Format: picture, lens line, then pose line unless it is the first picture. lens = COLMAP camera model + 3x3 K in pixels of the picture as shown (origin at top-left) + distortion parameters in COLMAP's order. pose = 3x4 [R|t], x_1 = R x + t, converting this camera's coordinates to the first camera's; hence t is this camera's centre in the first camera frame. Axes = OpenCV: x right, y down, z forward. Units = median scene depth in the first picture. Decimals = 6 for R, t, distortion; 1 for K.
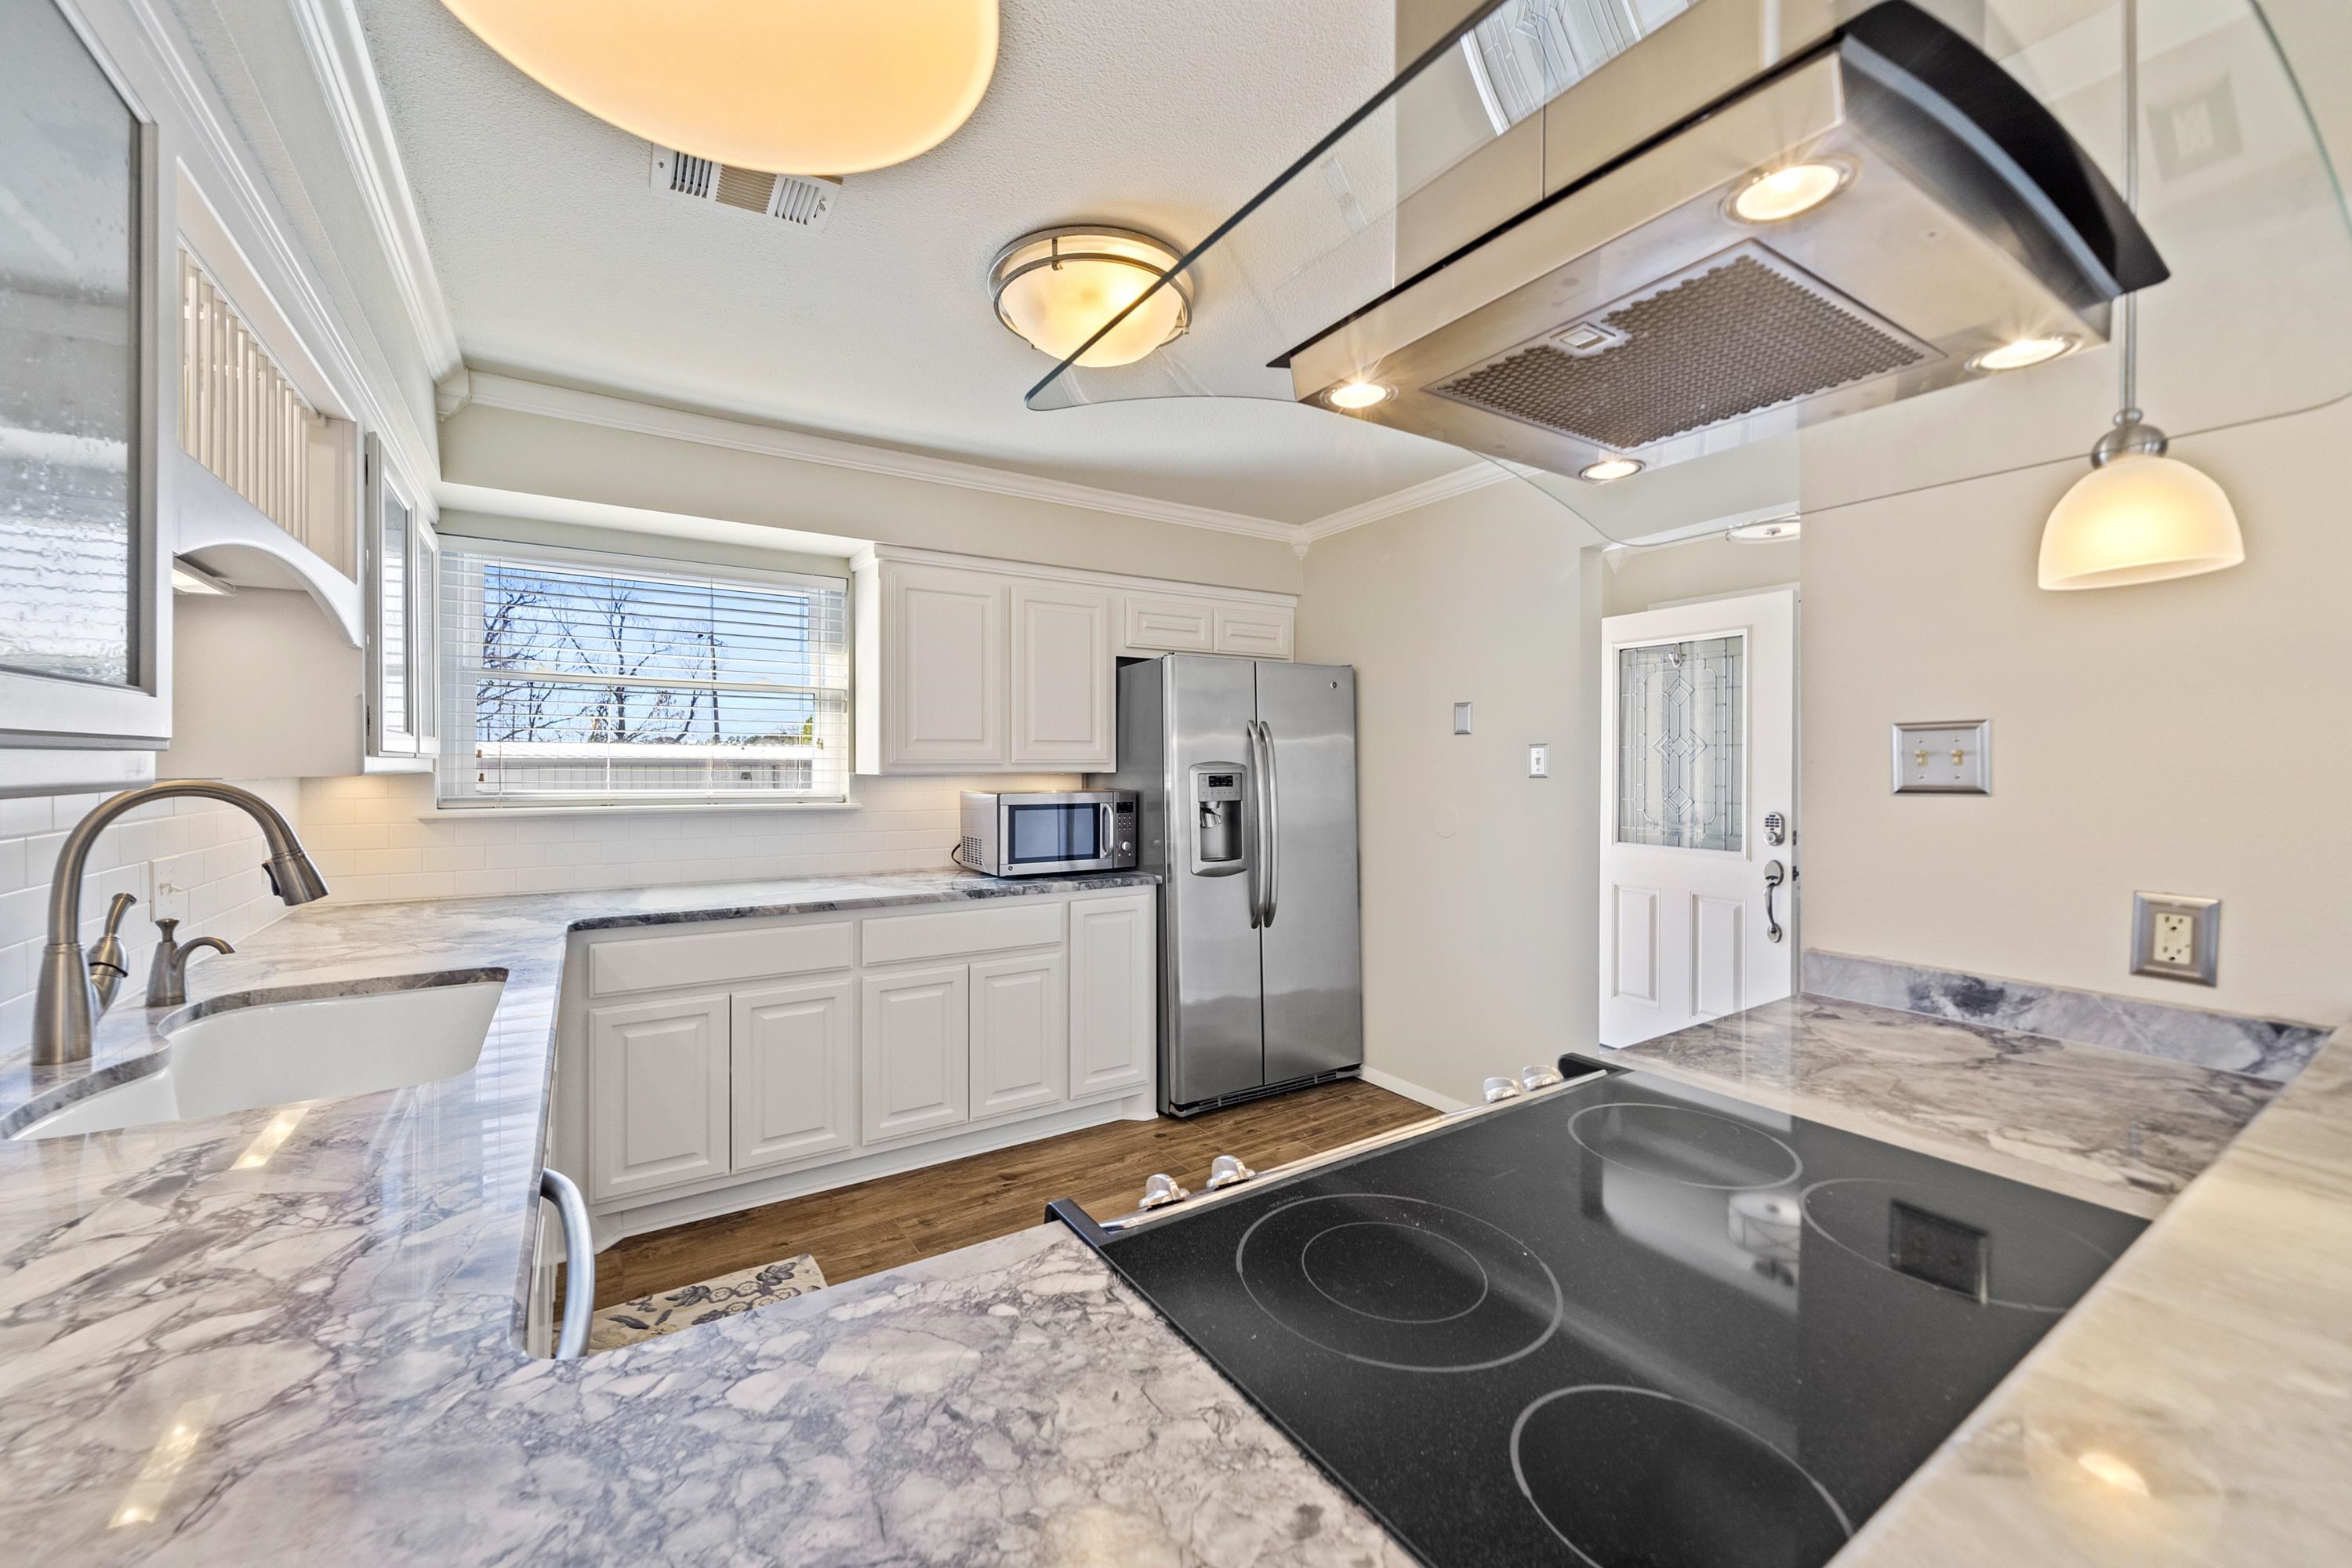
lens RADIAL K [[884.9, 0, 1189.7], [0, 884.9, 765.4], [0, 0, 1]] dist [-0.004990, 0.000438]
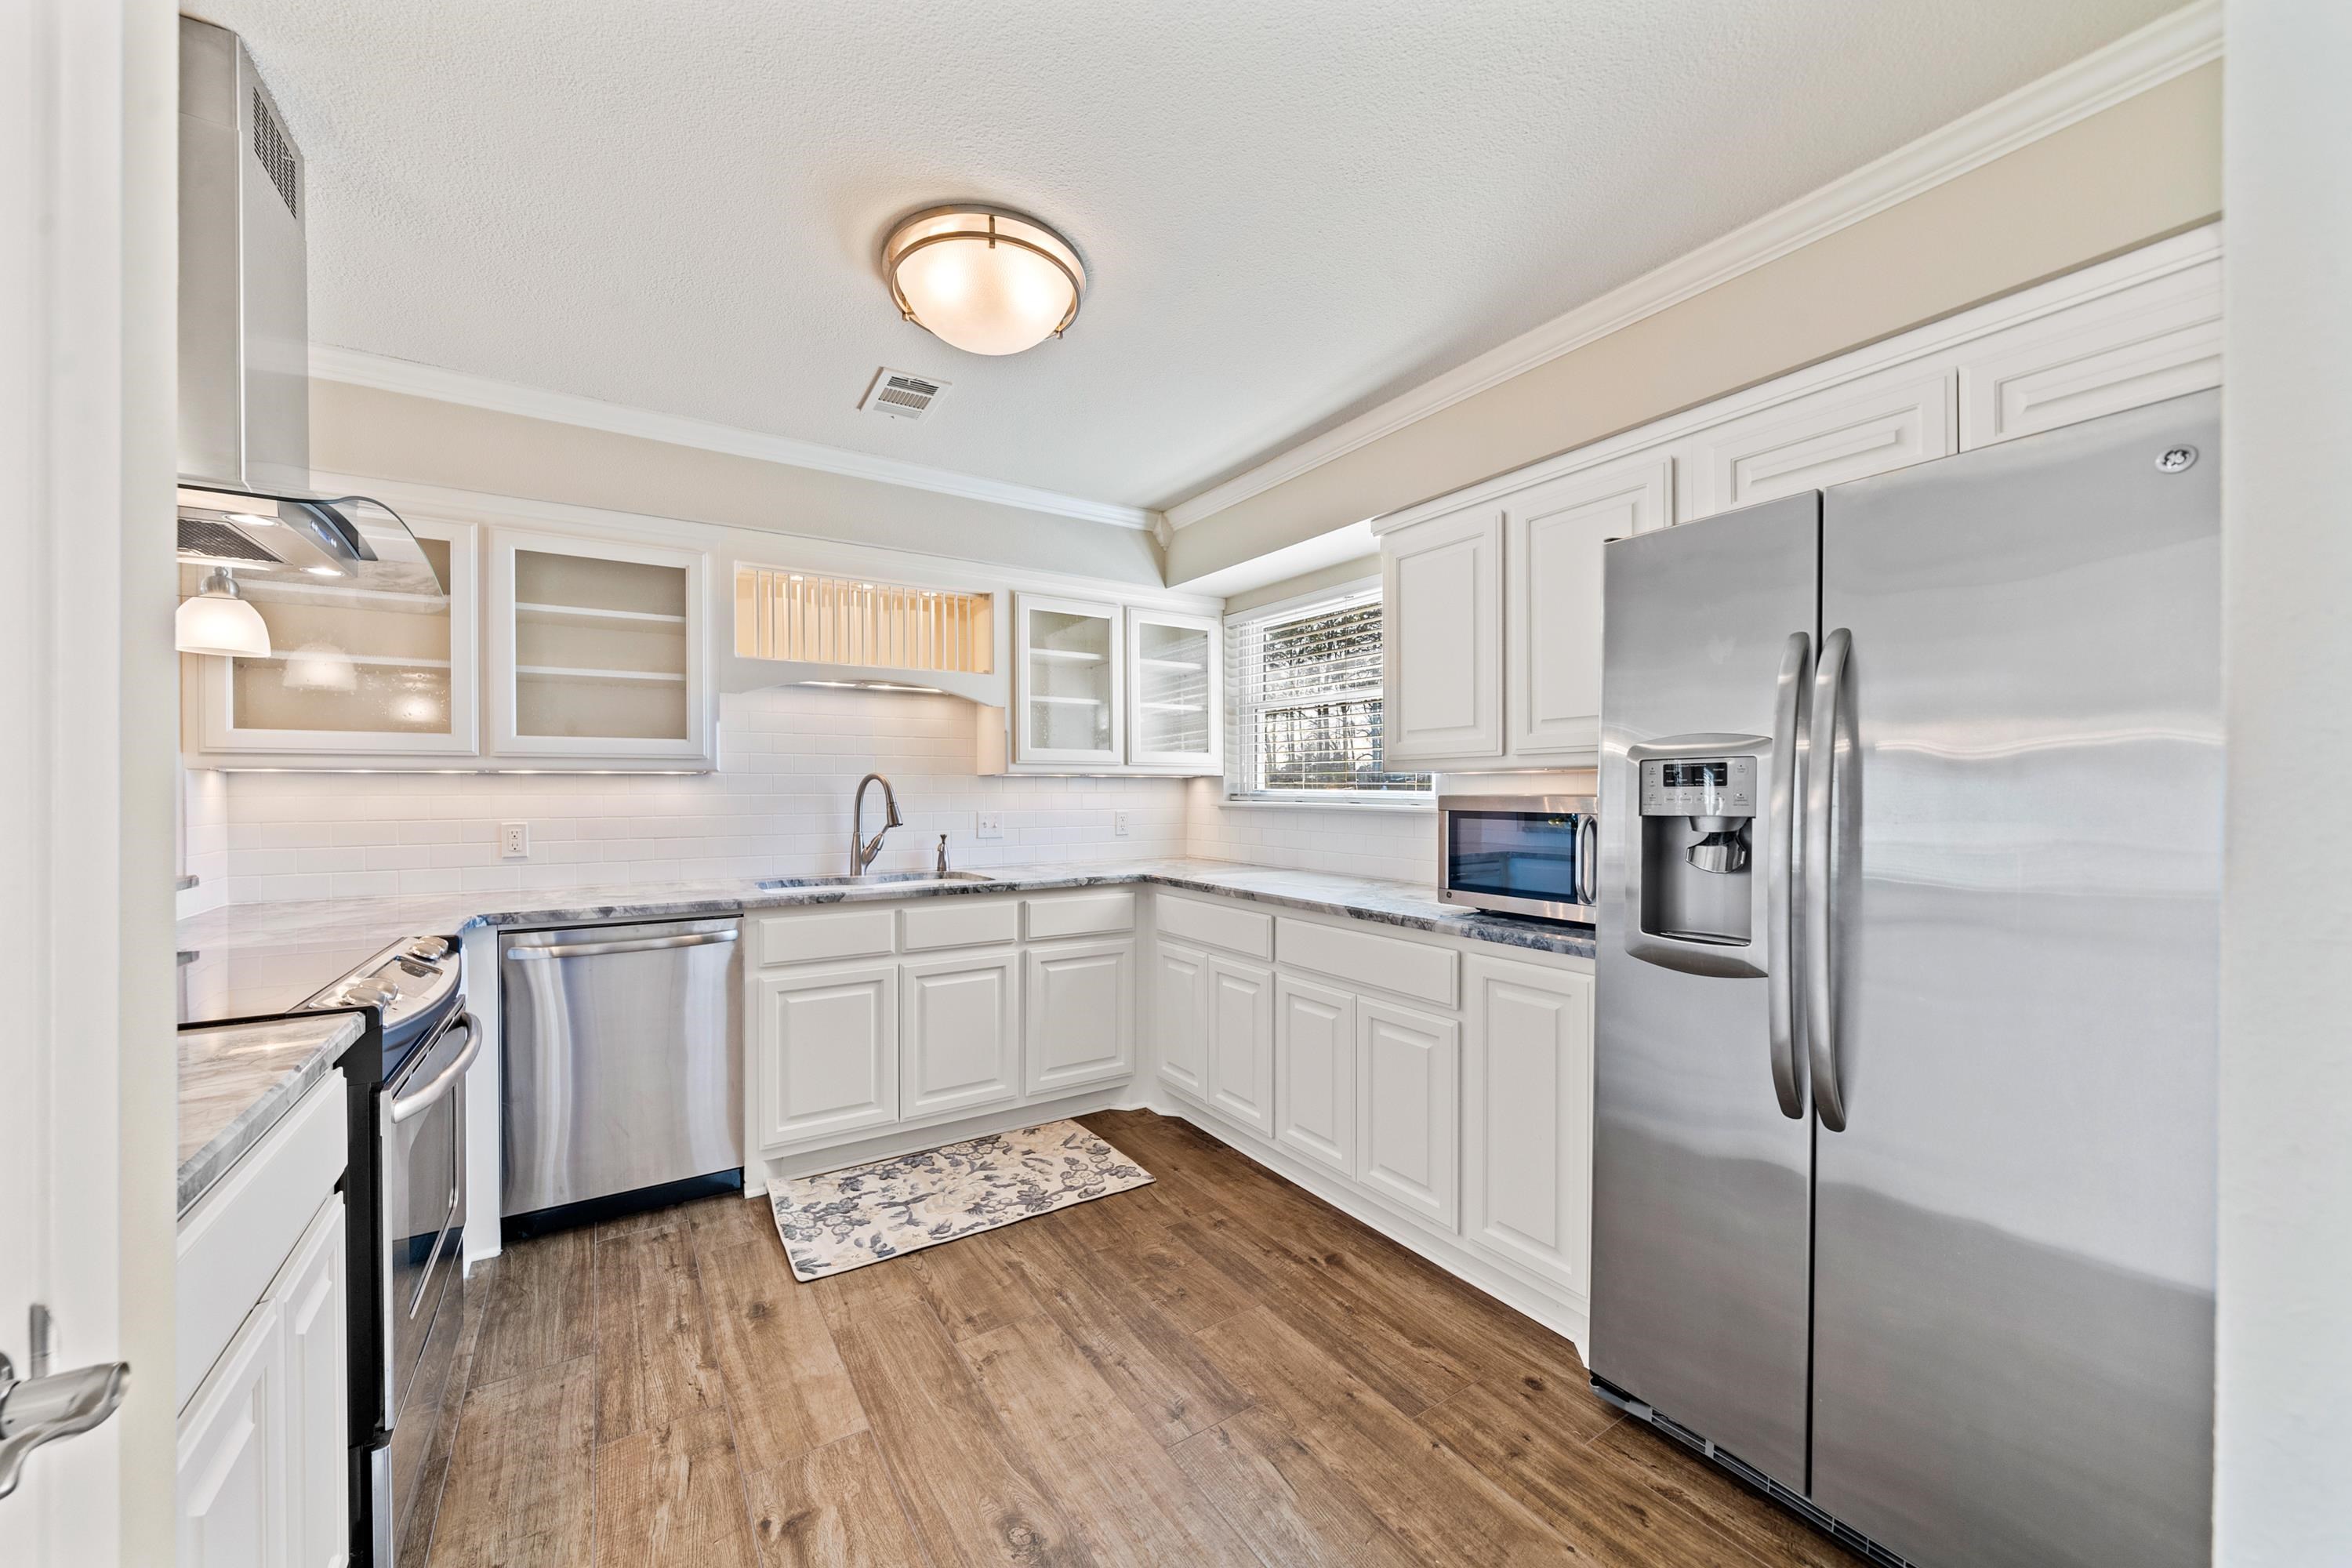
lens RADIAL K [[884.9, 0, 1153.8], [0, 884.9, 798.2], [0, 0, 1]] dist [-0.004990, 0.000438]
pose [[-0.023722, 0.009956, -0.999669, 0.743620], [-0.000753, 0.999950, 0.009977, 0.035248], [0.999718, 0.000989, -0.023713, 1.030462]]
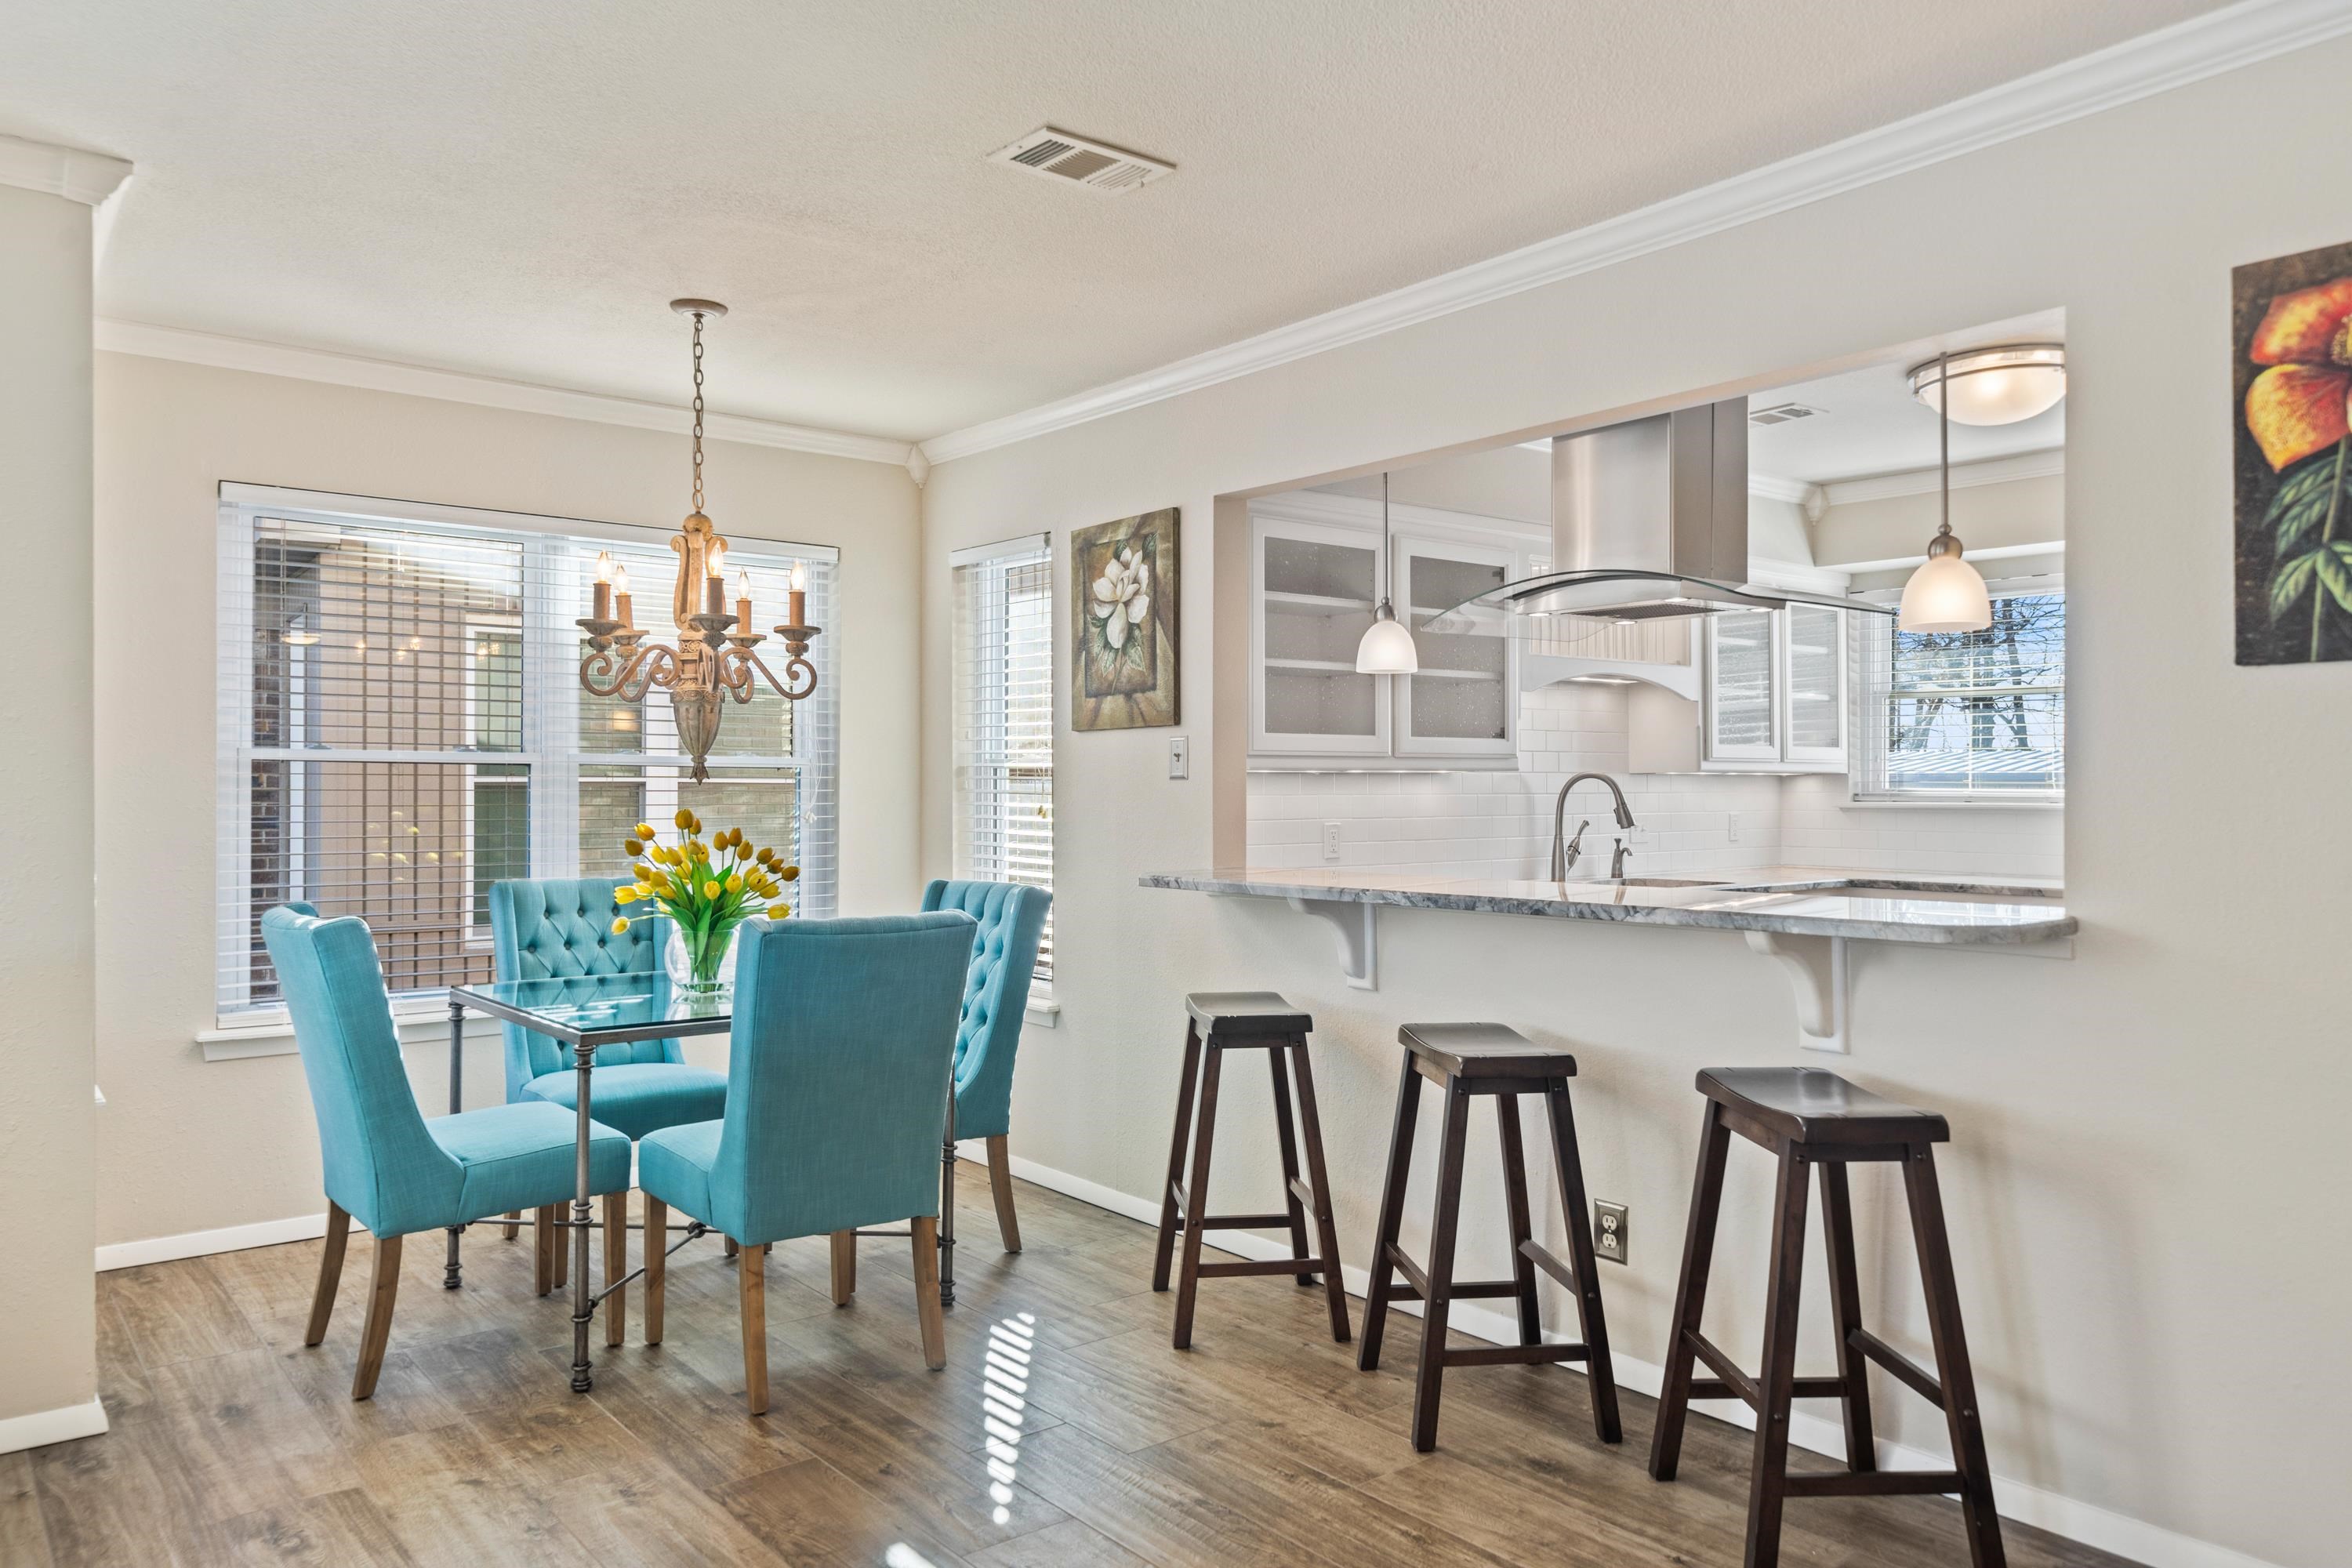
lens RADIAL K [[1601.4, 0, 1143.2], [0, 1601.4, 791.5], [0, 0, 1]] dist [0.000545, -0.004439]
pose [[0.081459, 0.001498, -0.996676, 1.668124], [0.000728, 0.999999, 0.001562, 0.034464], [0.996676, -0.000853, 0.081458, -0.298000]]
